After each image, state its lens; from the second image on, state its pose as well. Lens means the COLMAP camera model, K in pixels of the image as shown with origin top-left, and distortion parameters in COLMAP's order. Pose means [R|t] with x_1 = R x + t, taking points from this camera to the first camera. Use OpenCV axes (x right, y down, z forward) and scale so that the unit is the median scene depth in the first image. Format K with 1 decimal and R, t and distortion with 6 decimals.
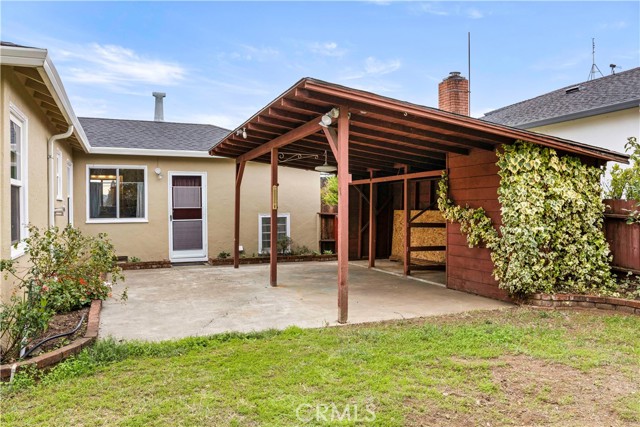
lens RADIAL K [[507.4, 0, 329.7], [0, 507.4, 208.2], [0, 0, 1]] dist [0.015791, -0.010631]
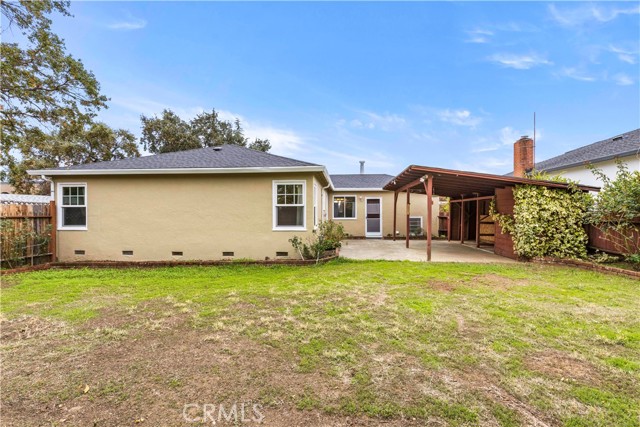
lens RADIAL K [[287.6, 0, 319.6], [0, 287.6, 215.0], [0, 0, 1]] dist [0.000186, 0.000226]
pose [[0.886463, 0.008467, -0.462723, 0.160083], [-0.004300, 0.999940, 0.010059, -0.008358], [0.462780, -0.006927, 0.886446, -0.388447]]
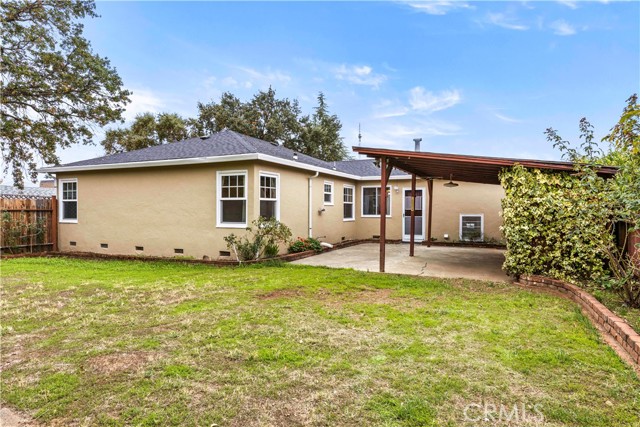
lens RADIAL K [[377.8, 0, 322.5], [0, 377.8, 214.3], [0, 0, 1]] dist [0.003166, 0.000221]
pose [[0.665547, 0.020028, -0.746087, 0.732057], [-0.008844, 0.999781, 0.018949, -0.009183], [0.746303, -0.006013, 0.665579, -0.074682]]
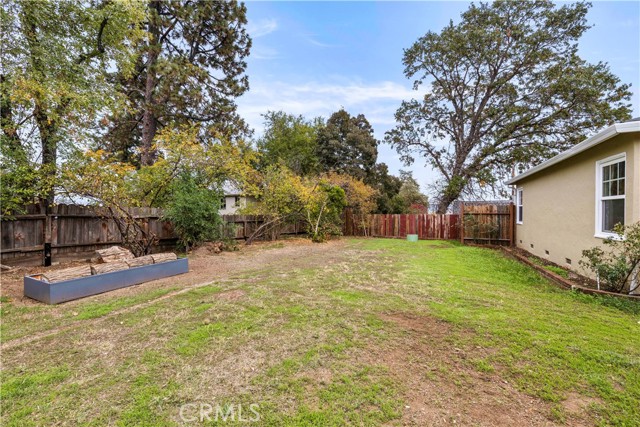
lens RADIAL K [[271.9, 0, 320.5], [0, 271.9, 213.7], [0, 0, 1]] dist [-0.000399, 0.000049]
pose [[-0.745195, 0.010932, -0.666758, 0.499579], [0.006159, 0.999936, 0.009511, -0.007148], [0.666819, 0.002981, -0.745214, 0.599992]]
